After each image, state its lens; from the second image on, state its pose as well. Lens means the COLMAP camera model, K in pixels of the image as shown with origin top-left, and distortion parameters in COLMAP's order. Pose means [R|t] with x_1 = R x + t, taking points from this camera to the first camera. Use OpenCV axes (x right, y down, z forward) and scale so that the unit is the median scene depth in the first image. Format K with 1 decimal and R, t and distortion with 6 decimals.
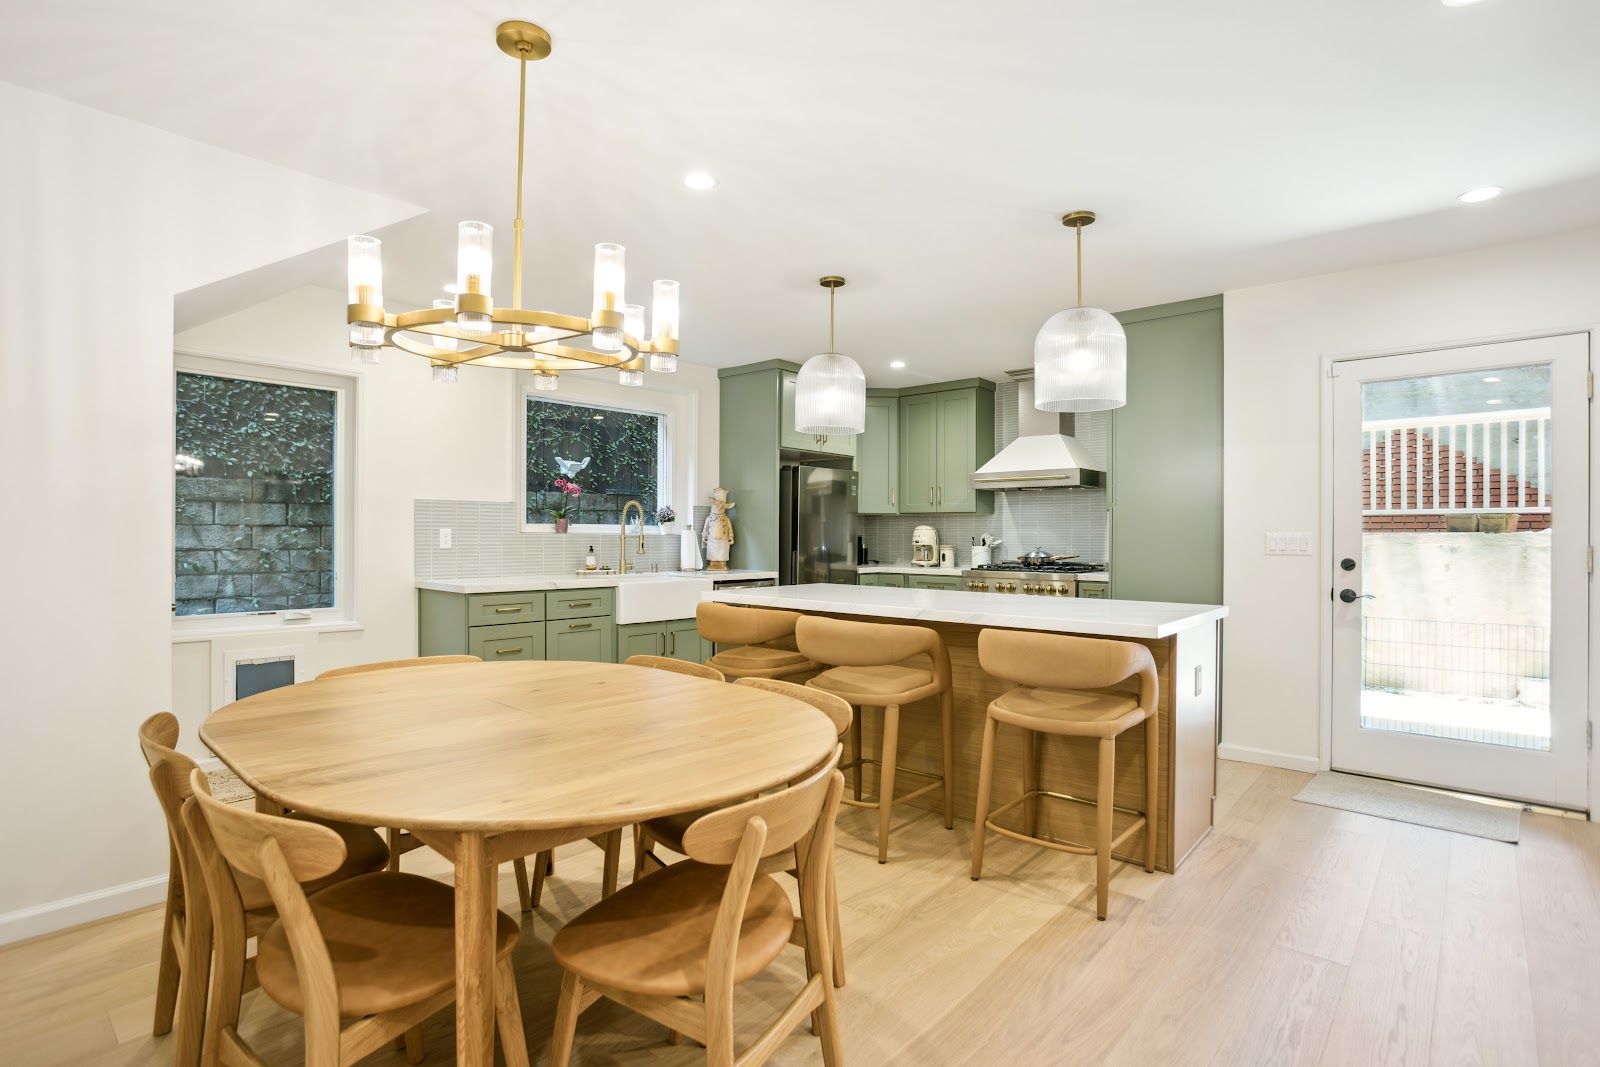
lens RADIAL K [[785.2, 0, 804.6], [0, 785.2, 532.3], [0, 0, 1]] dist [-0.018948, 0.008838]
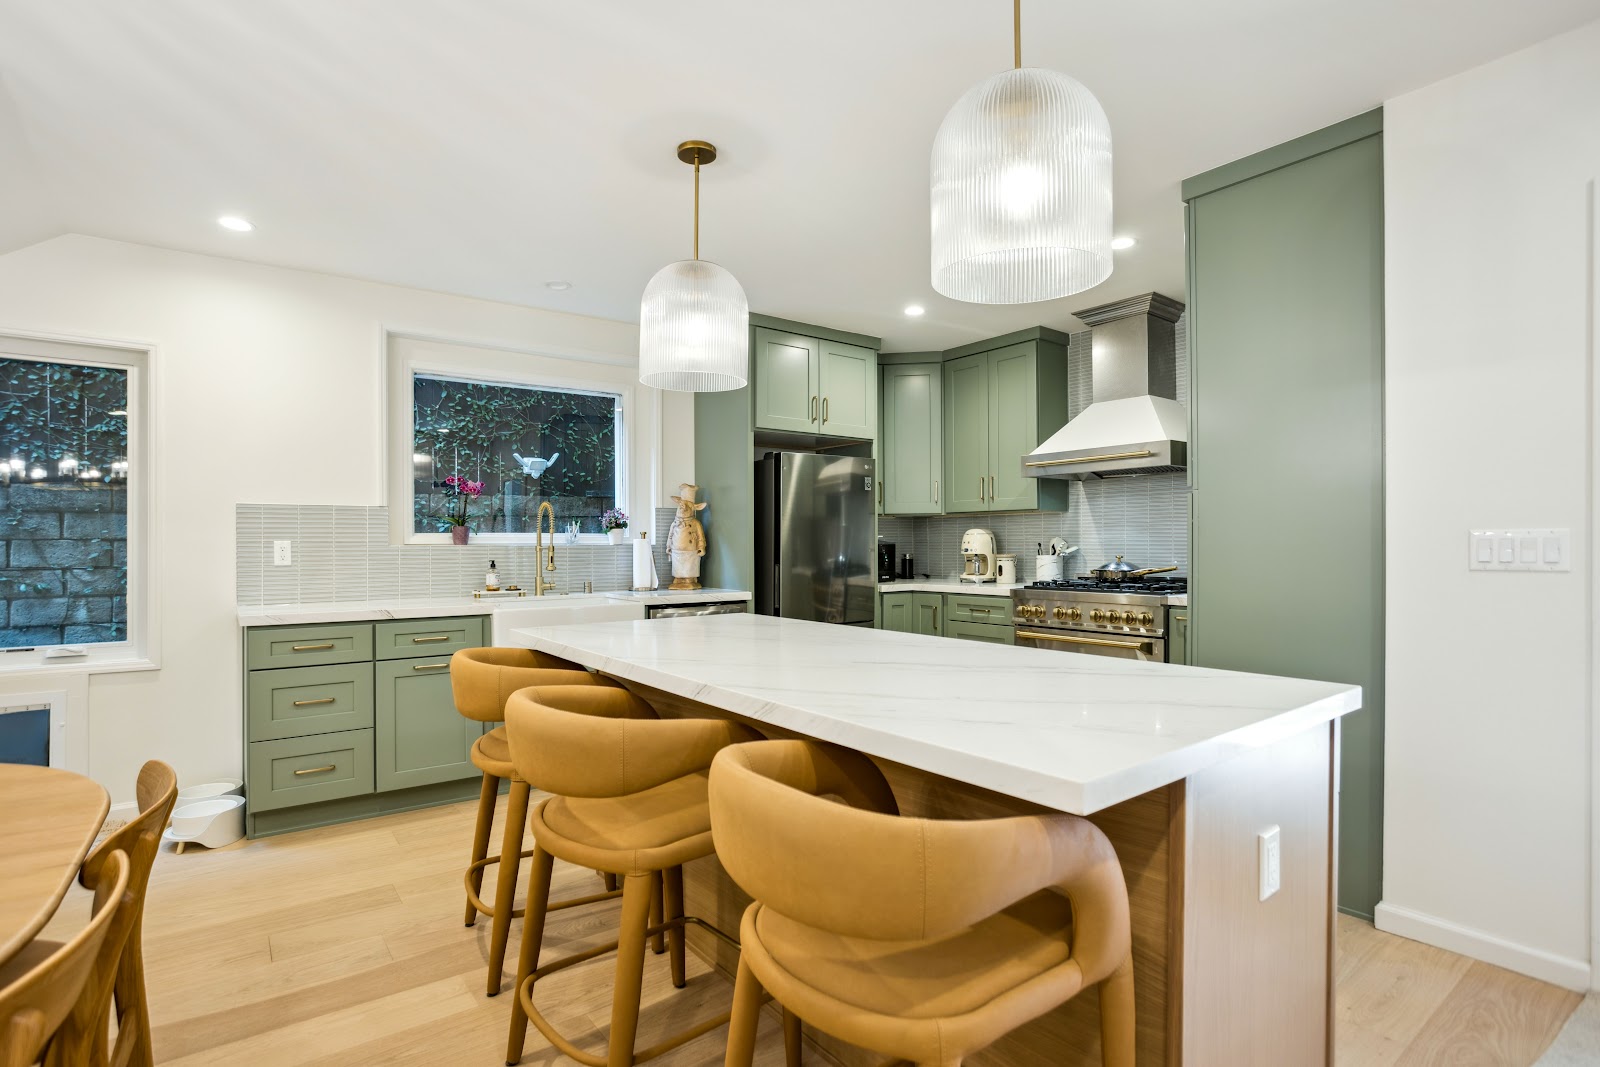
lens RADIAL K [[785.2, 0, 810.0], [0, 785.2, 548.3], [0, 0, 1]] dist [-0.018948, 0.008838]
pose [[0.980133, -0.010183, -0.198082, 0.212121], [0.012155, 0.999888, 0.008743, 0.002588], [0.197971, -0.010977, 0.980146, 0.323596]]
